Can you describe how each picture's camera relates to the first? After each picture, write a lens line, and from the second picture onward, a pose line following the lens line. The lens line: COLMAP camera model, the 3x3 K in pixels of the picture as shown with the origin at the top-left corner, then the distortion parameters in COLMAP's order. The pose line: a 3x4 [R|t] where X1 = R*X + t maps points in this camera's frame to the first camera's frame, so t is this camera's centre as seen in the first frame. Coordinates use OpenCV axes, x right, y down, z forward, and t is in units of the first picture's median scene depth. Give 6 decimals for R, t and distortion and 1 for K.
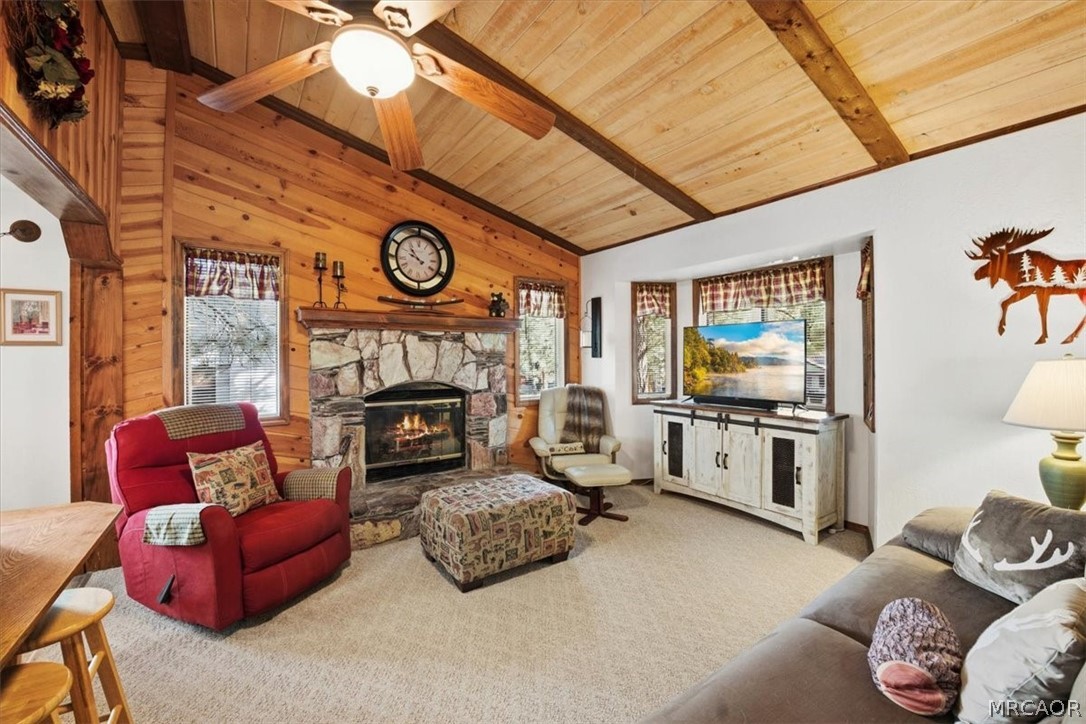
lens RADIAL K [[444.5, 0, 543.0], [0, 444.5, 362.0], [0, 0, 1]] dist [-0.019002, 0.000096]
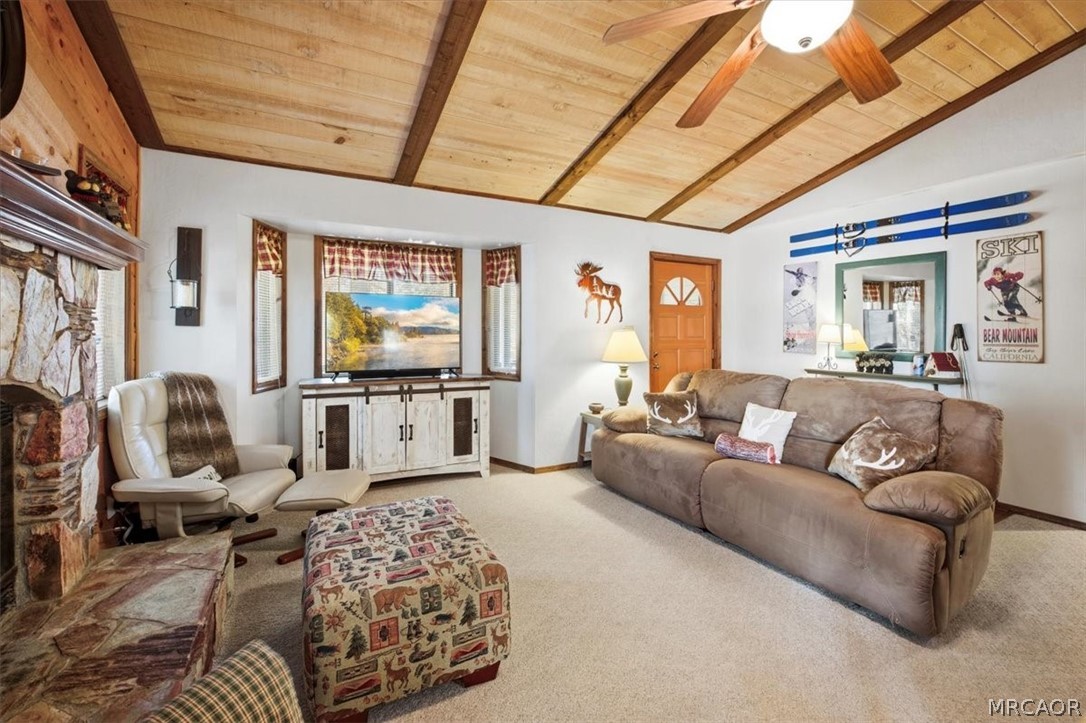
lens RADIAL K [[459.4, 0, 541.8], [0, 459.4, 335.0], [0, 0, 1]] dist [-0.022800, 0.001242]
pose [[0.125018, 0.004156, 0.992146, -0.592876], [0.006945, 0.999963, -0.005064, 0.012936], [-0.992130, 0.007523, 0.124985, 0.598399]]
